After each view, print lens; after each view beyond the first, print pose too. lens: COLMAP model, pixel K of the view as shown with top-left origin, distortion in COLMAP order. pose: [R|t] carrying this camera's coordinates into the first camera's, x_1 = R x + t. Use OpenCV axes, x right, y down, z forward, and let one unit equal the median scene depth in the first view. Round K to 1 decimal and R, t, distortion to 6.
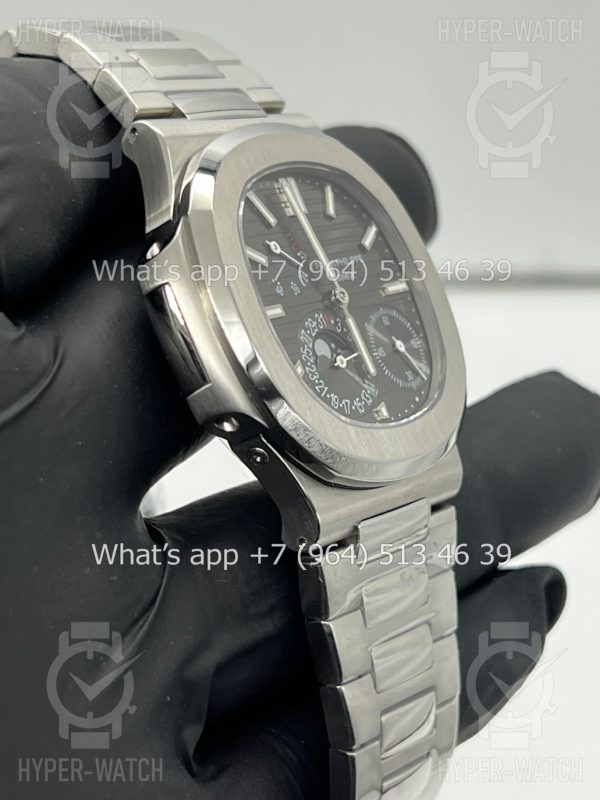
lens RADIAL K [[1833.9, 0, 300.0], [0, 1833.9, 400.0], [0, 0, 1]] dist [0.314201, 0.235867]
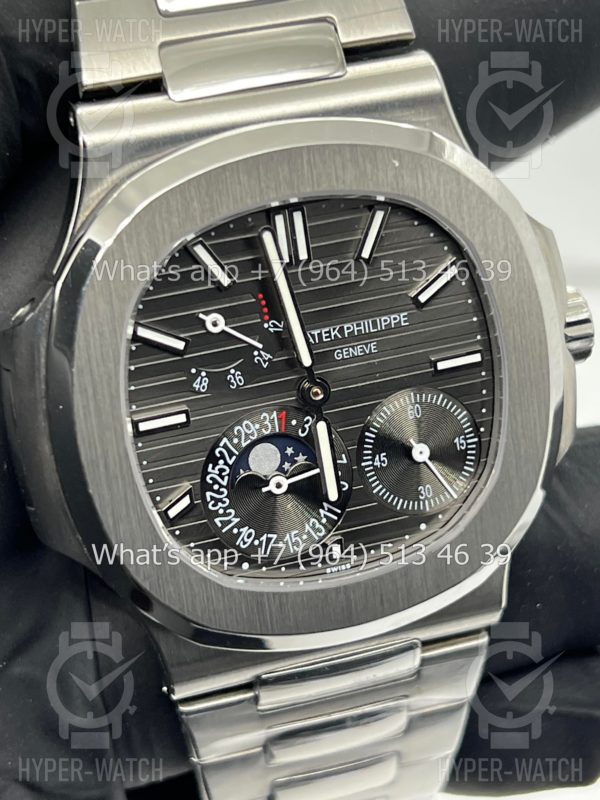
lens RADIAL K [[1833.9, 0, 300.0], [0, 1833.9, 400.0], [0, 0, 1]] dist [0.314201, 0.235867]
pose [[0.797547, 0.385126, -0.464324, 0.363013], [-0.117141, 0.853915, 0.507057, -0.430009], [0.591774, -0.350011, 0.726152, 0.481796]]
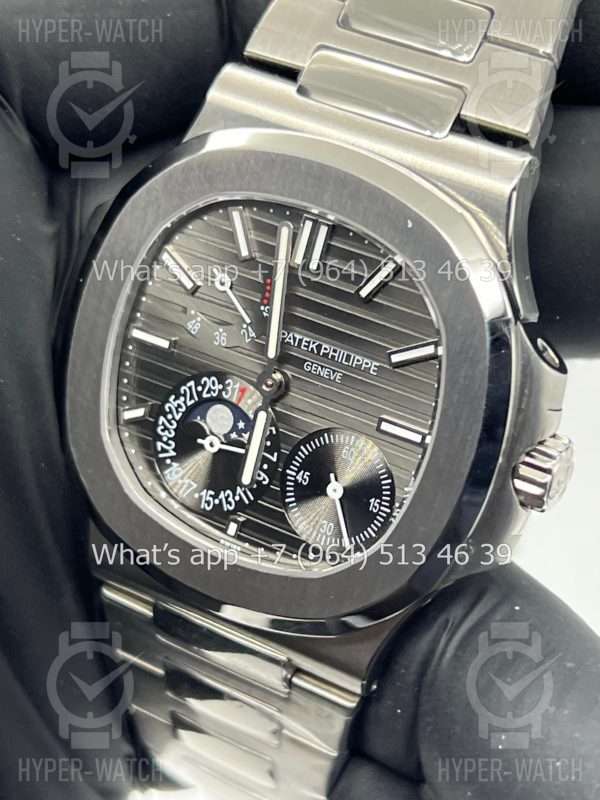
lens RADIAL K [[1833.9, 0, 300.0], [0, 1833.9, 400.0], [0, 0, 1]] dist [0.314201, 0.235867]
pose [[0.092791, 0.608553, -0.788069, 0.659033], [-0.225023, 0.783823, 0.578779, -0.518542], [0.969925, 0.123628, 0.209670, 0.870734]]
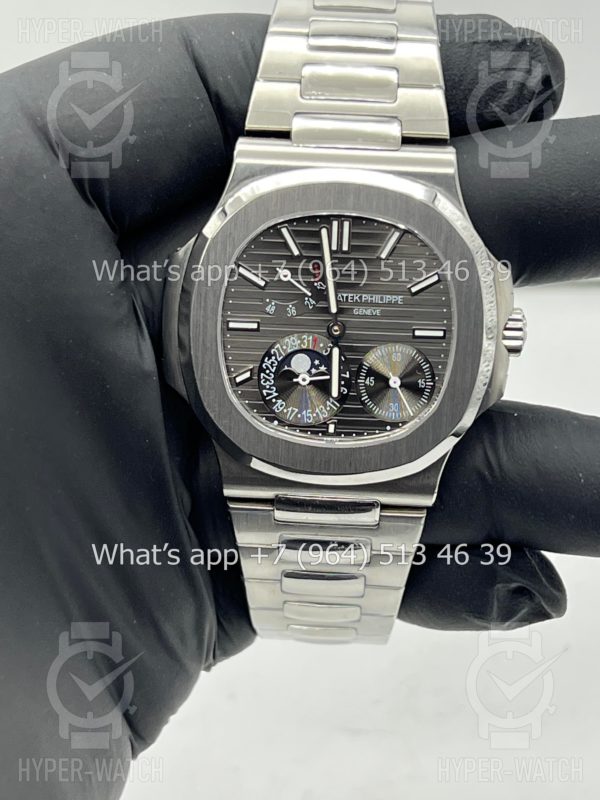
lens RADIAL K [[1833.9, 0, 300.0], [0, 1833.9, 400.0], [0, 0, 1]] dist [0.314201, 0.235867]
pose [[0.549187, 0.513185, -0.659571, 0.855497], [-0.190649, 0.845368, 0.499004, -0.634216], [0.813662, -0.148301, 0.562104, 0.297517]]
